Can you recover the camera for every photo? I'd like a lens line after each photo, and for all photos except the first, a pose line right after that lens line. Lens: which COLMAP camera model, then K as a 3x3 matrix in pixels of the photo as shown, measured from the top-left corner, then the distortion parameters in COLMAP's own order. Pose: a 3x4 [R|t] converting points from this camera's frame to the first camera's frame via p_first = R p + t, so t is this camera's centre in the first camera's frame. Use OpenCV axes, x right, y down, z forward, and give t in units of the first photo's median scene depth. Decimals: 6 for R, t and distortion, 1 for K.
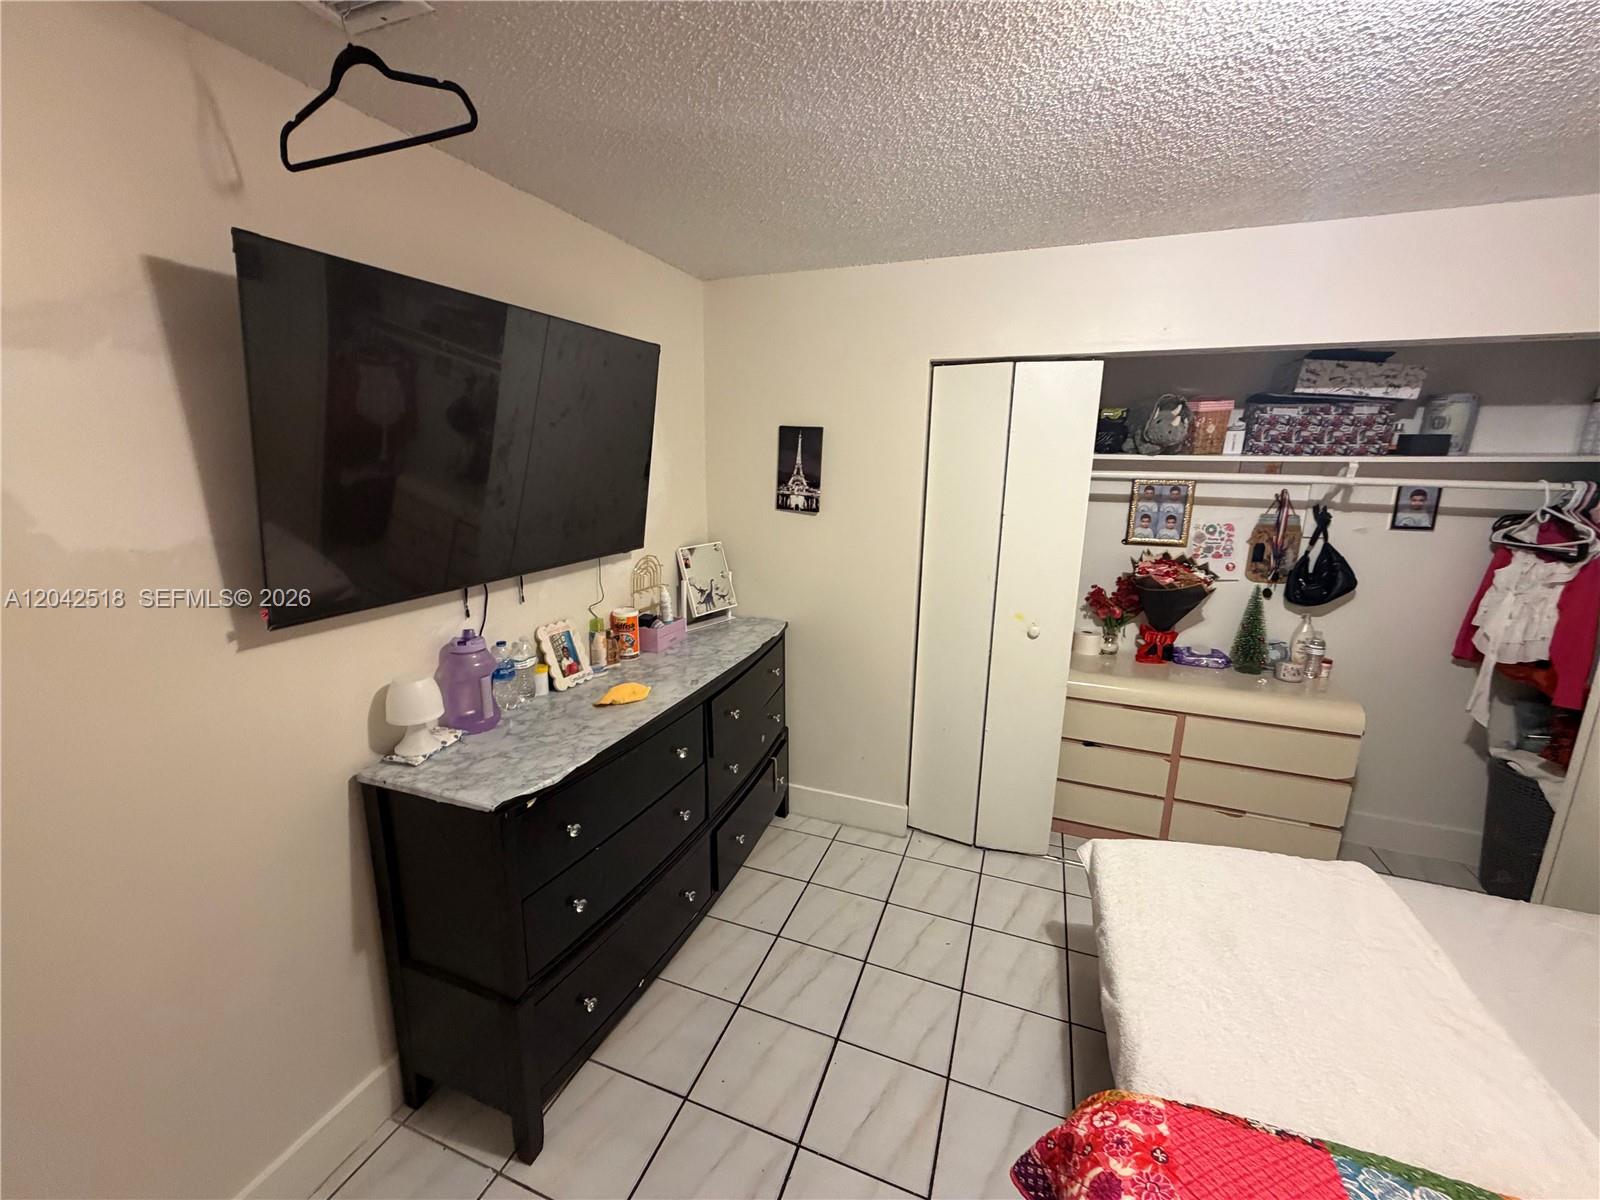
lens RADIAL K [[637.1, 0, 793.5], [0, 637.1, 599.3], [0, 0, 1]] dist [0.001542, -0.000452]
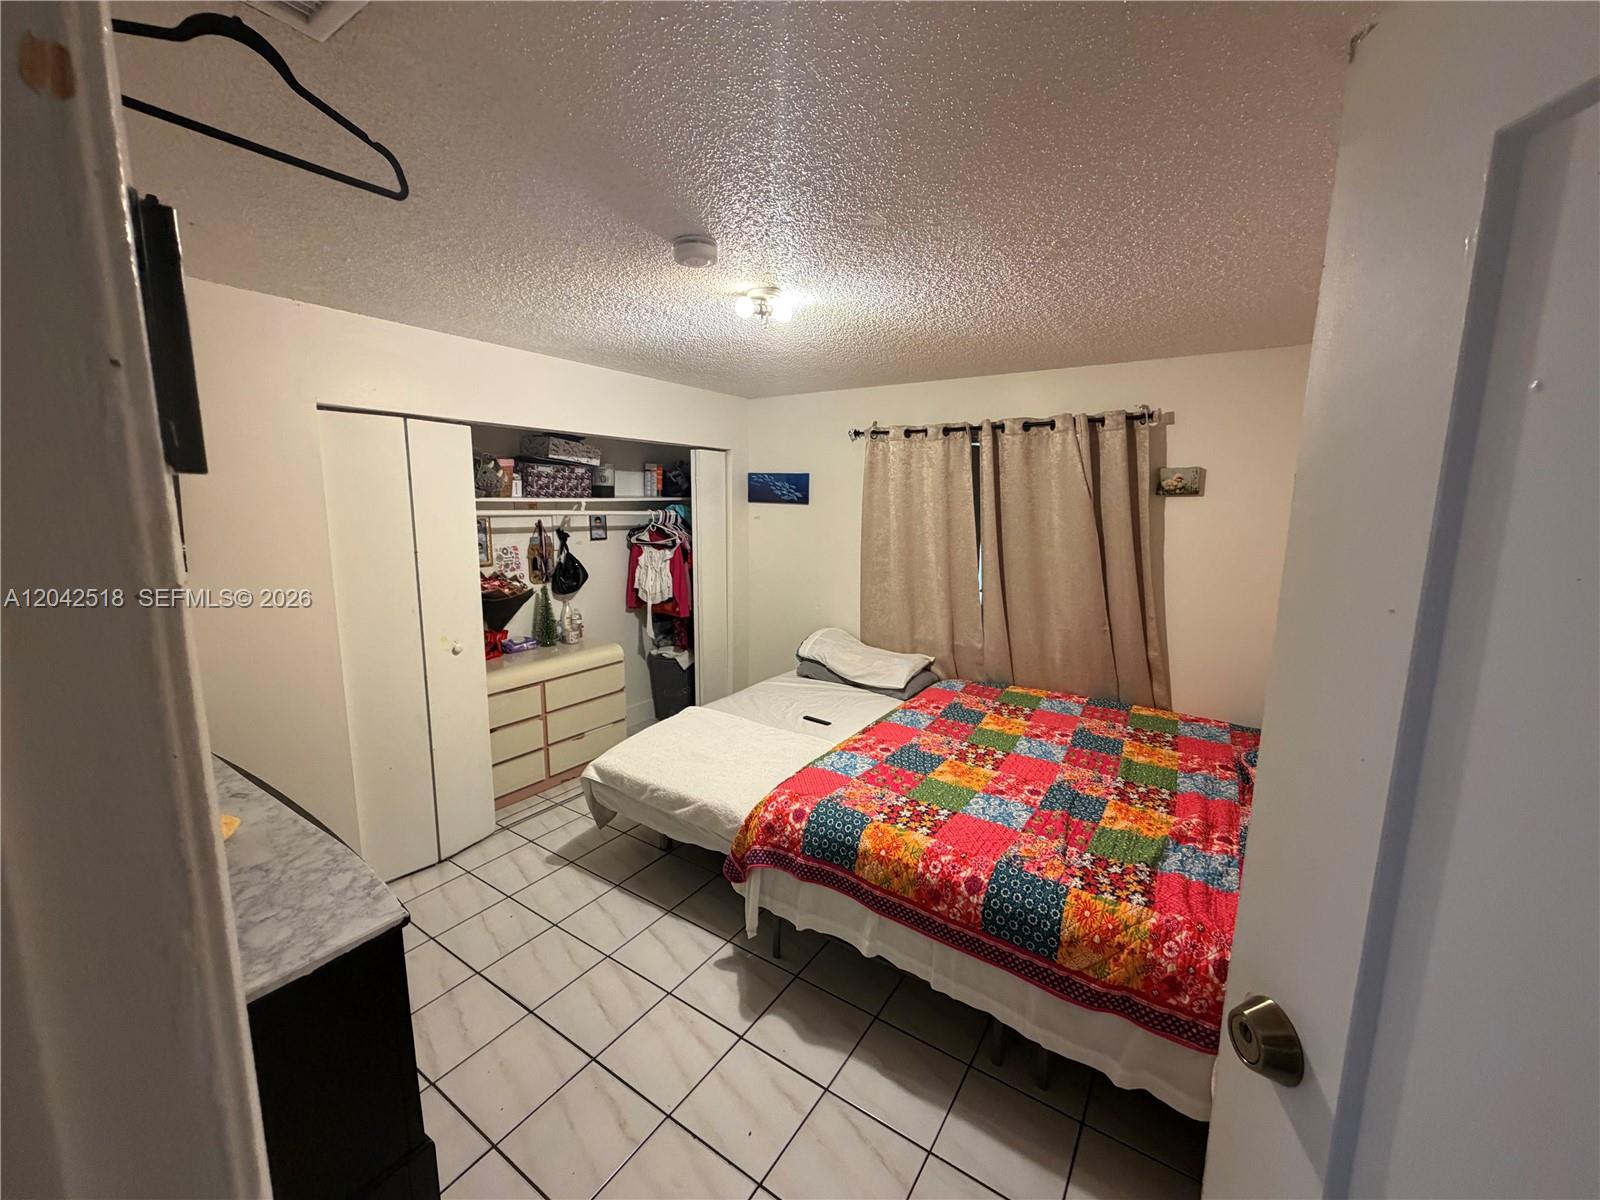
lens RADIAL K [[637.1, 0, 793.5], [0, 637.1, 599.3], [0, 0, 1]] dist [0.001542, -0.000452]
pose [[0.223493, -0.159956, 0.961491, -0.591038], [0.205073, 0.972079, 0.114049, -0.043235], [-0.952888, 0.171687, 0.250056, 0.105430]]
